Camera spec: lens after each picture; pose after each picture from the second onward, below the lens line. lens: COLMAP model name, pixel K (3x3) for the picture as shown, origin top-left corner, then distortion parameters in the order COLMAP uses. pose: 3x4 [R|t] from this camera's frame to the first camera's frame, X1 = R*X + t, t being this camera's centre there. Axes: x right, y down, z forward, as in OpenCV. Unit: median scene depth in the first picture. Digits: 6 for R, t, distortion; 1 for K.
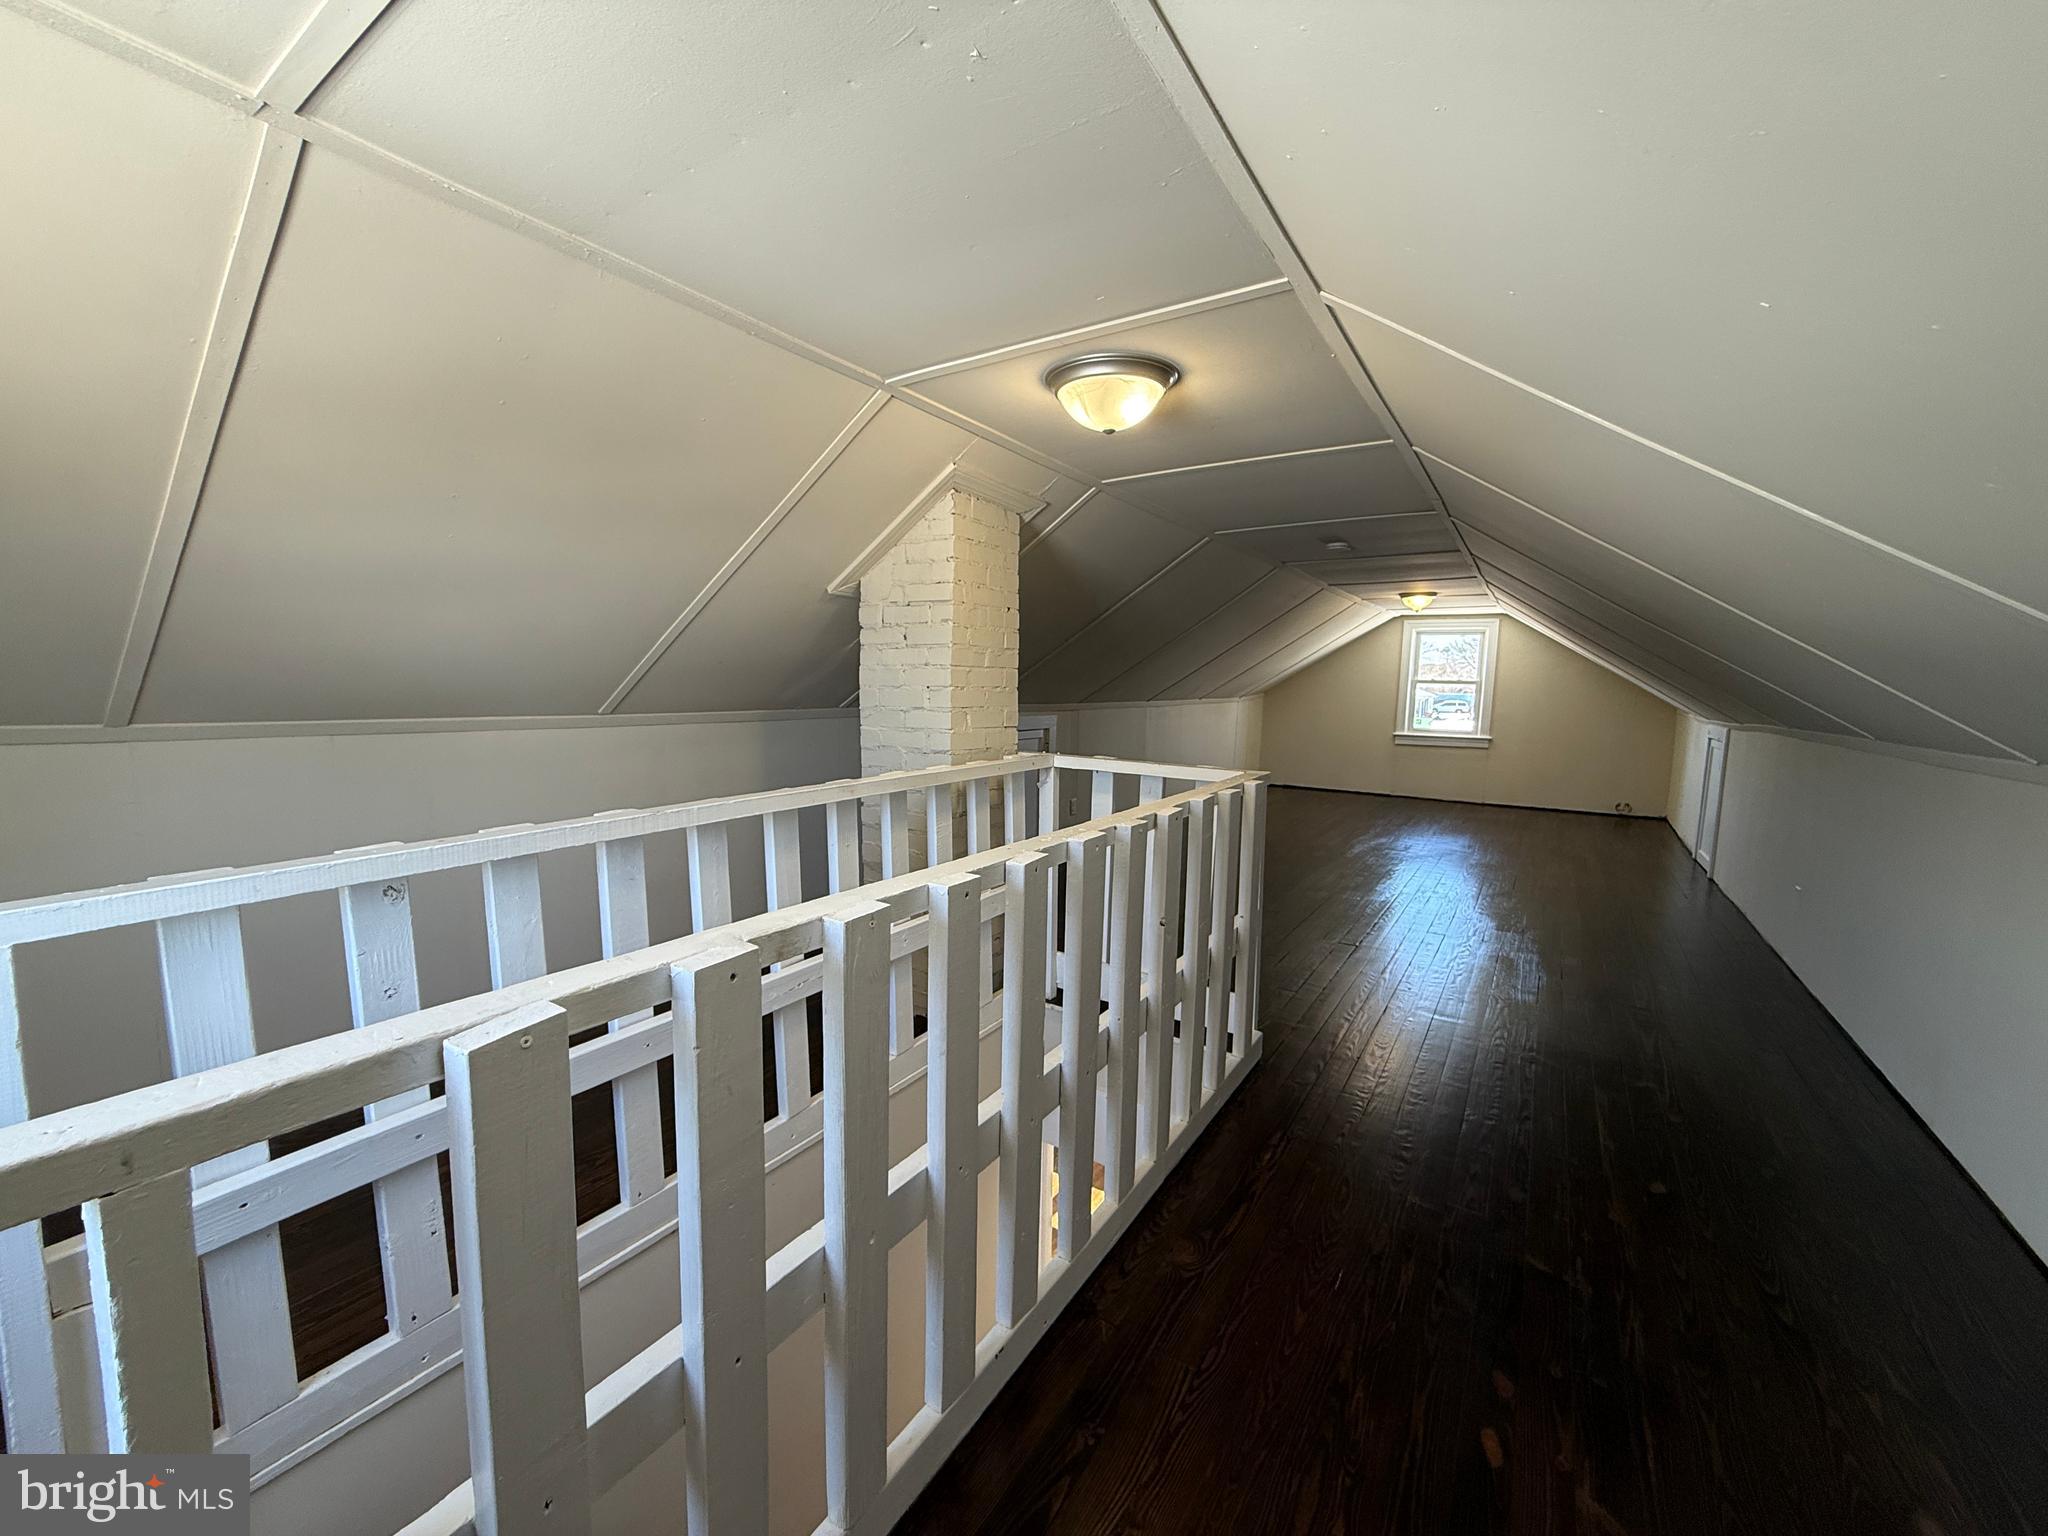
lens RADIAL K [[817.5, 0, 1018.6], [0, 817.5, 770.5], [0, 0, 1]] dist [0.000955, -0.000061]
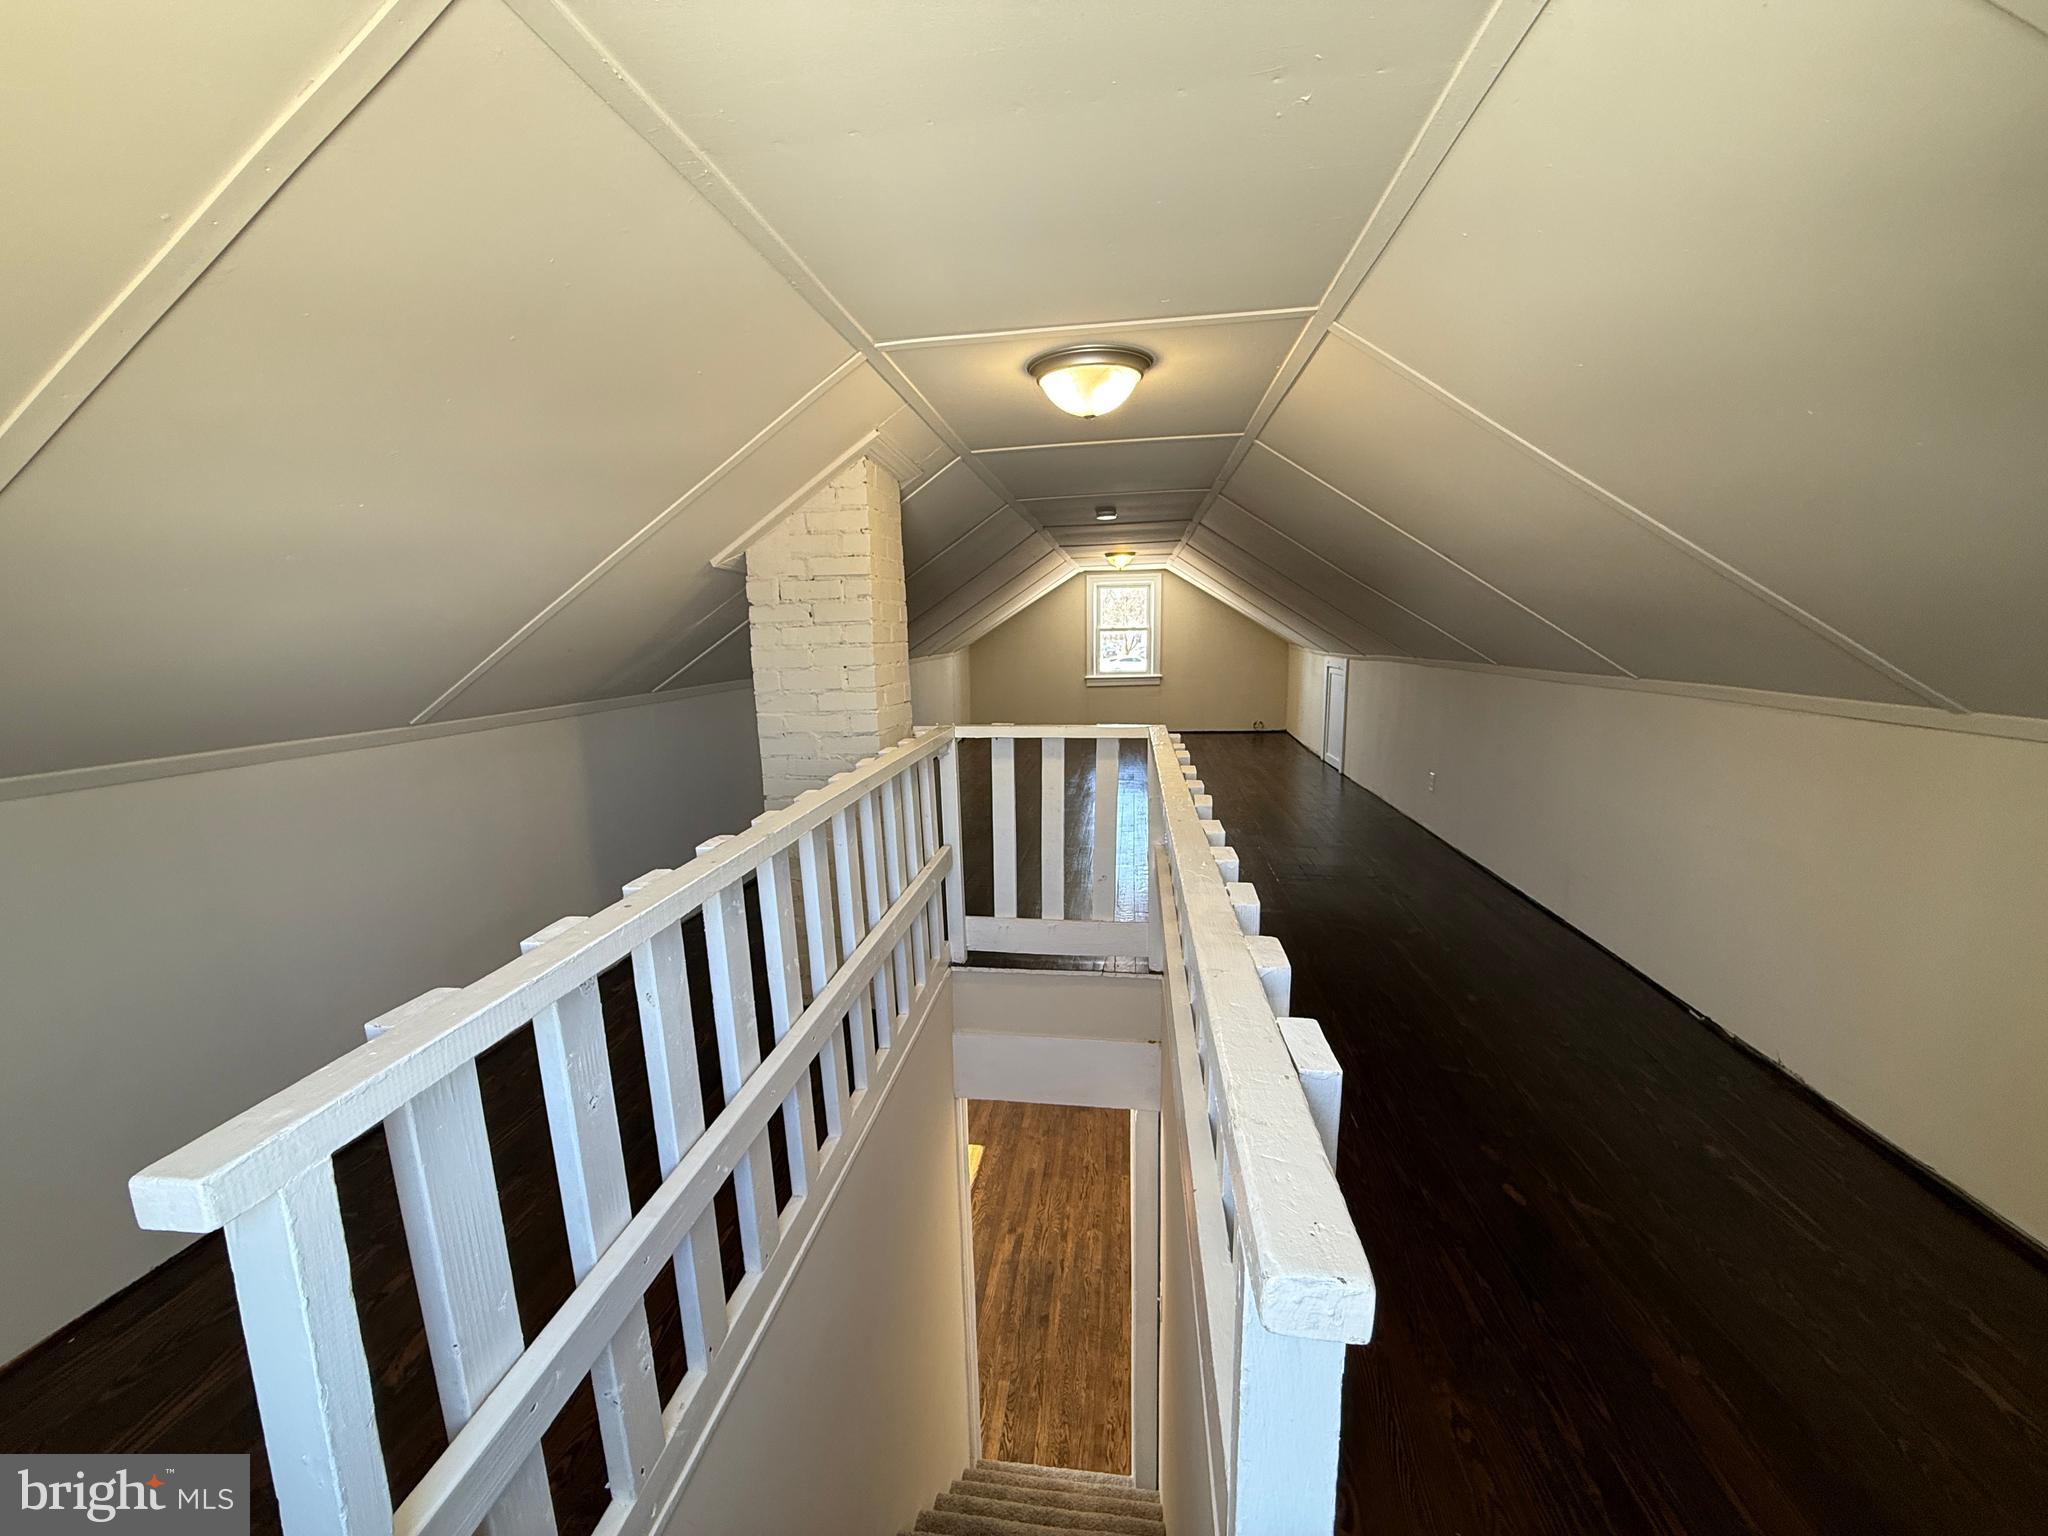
lens RADIAL K [[817.5, 0, 1018.6], [0, 817.5, 770.5], [0, 0, 1]] dist [0.000955, -0.000061]
pose [[0.904673, -0.110938, 0.411412, -0.141049], [0.087550, 0.993308, 0.075328, -0.015522], [-0.417015, -0.032128, 0.908332, 0.022199]]
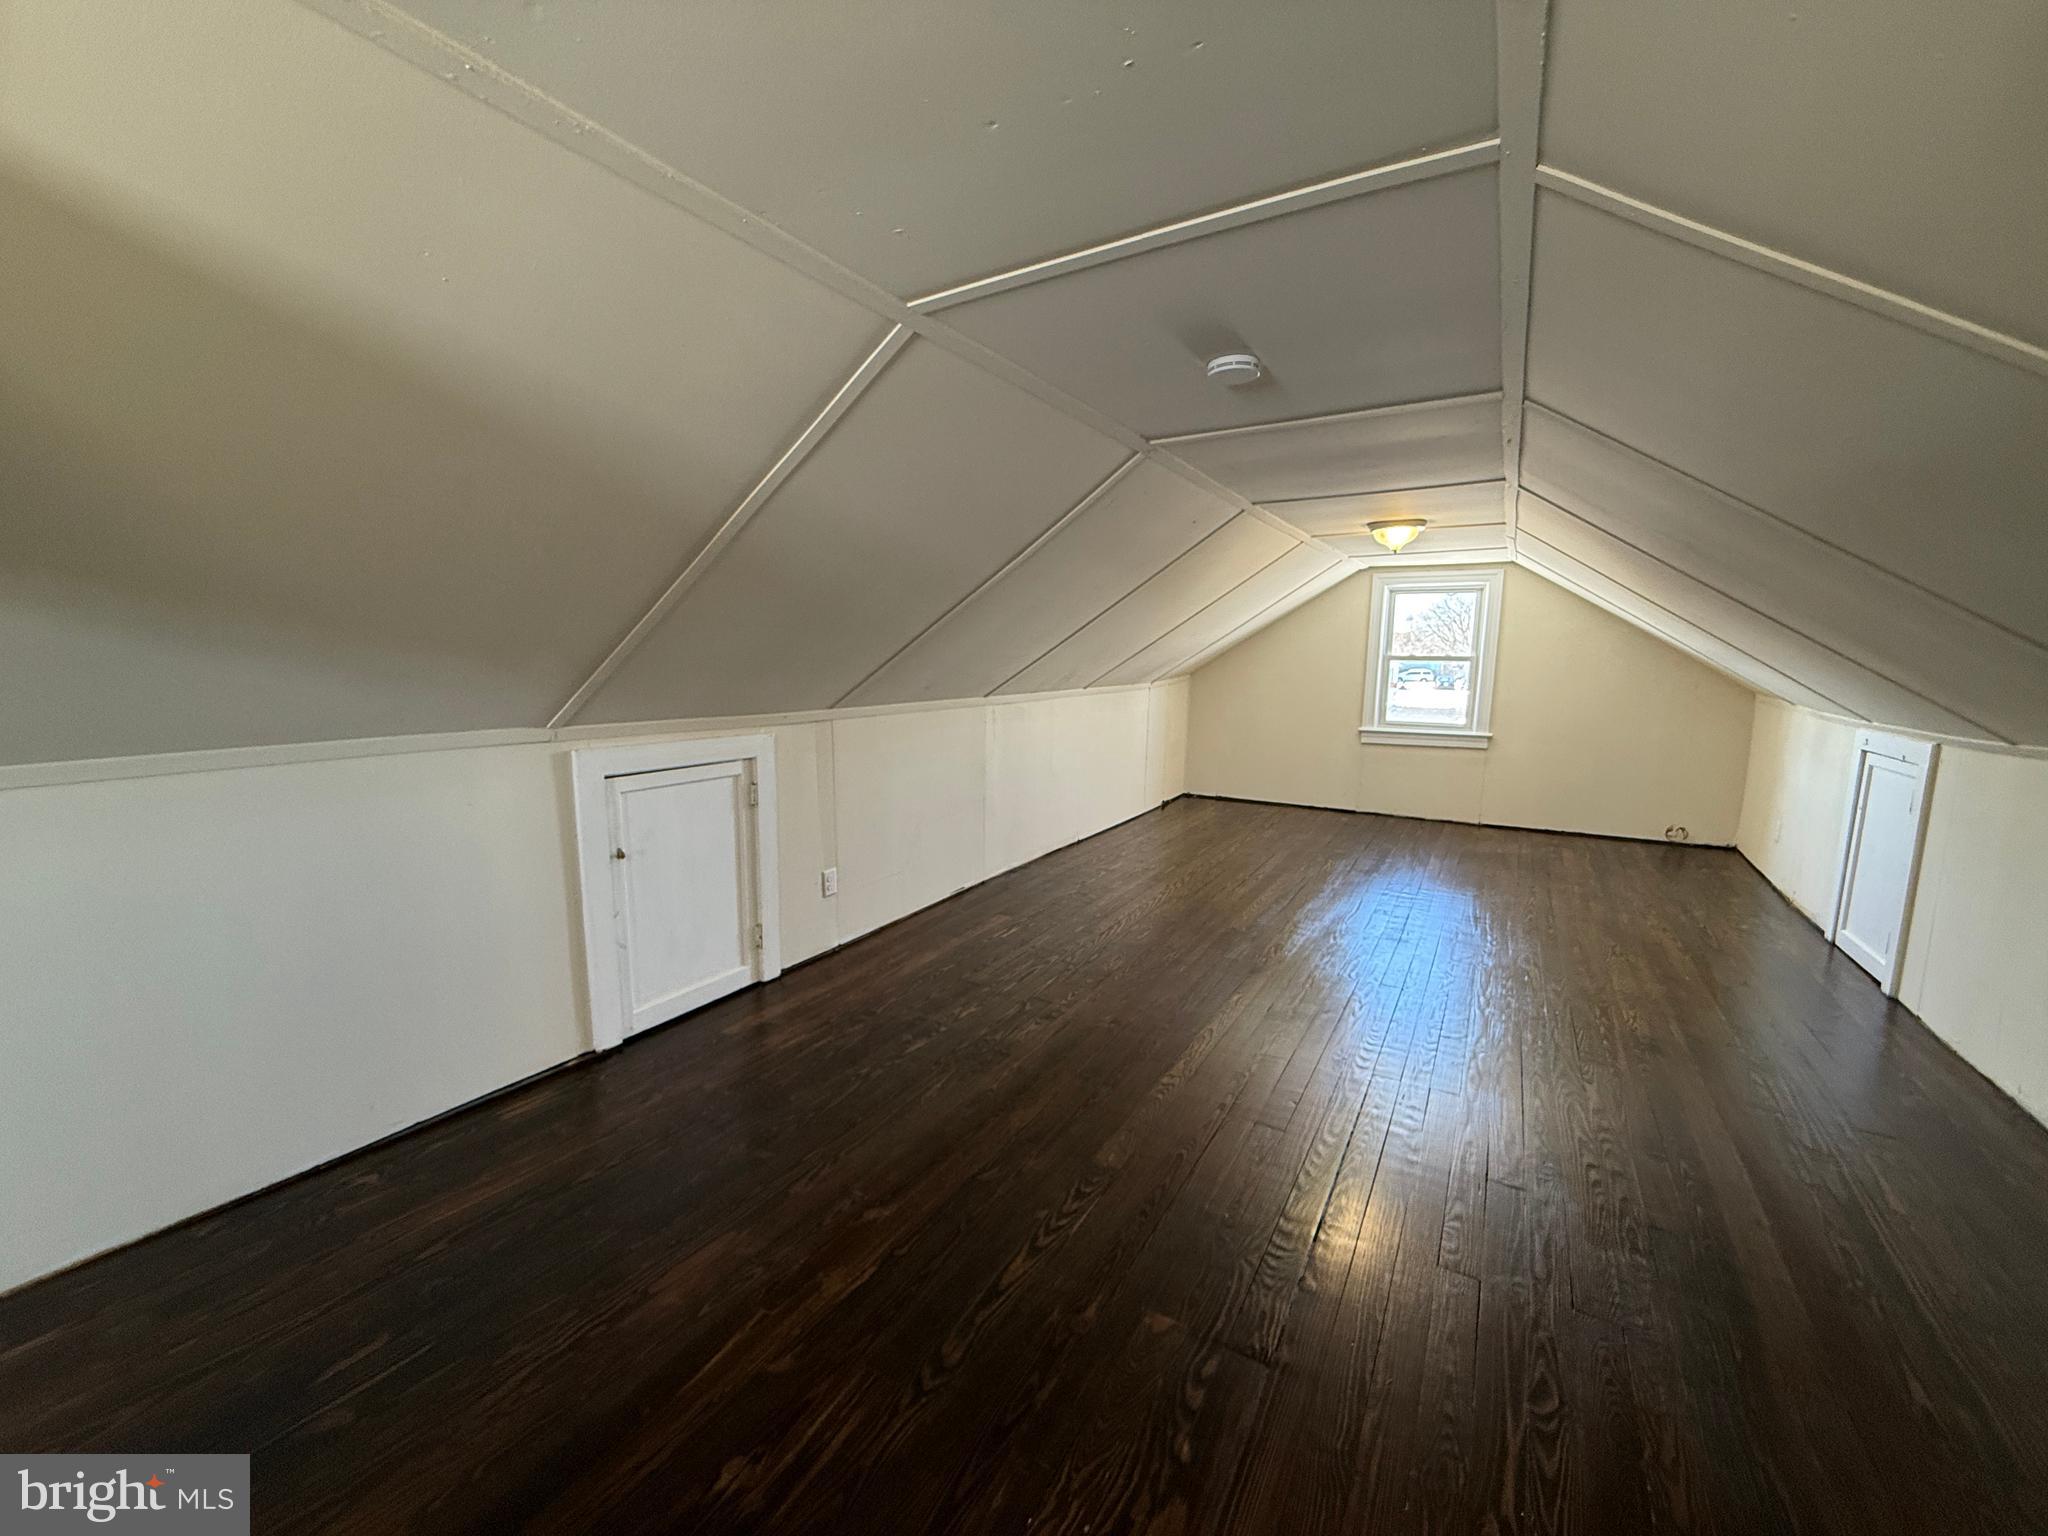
lens RADIAL K [[819.3, 0, 1019.2], [0, 819.3, 770.0], [0, 0, 1]] dist [0.002575, 0.000509]
pose [[0.999179, -0.016703, 0.036914, 0.176432], [0.015515, 0.999360, 0.032220, -0.052109], [-0.037429, -0.031621, 0.998799, 0.385489]]
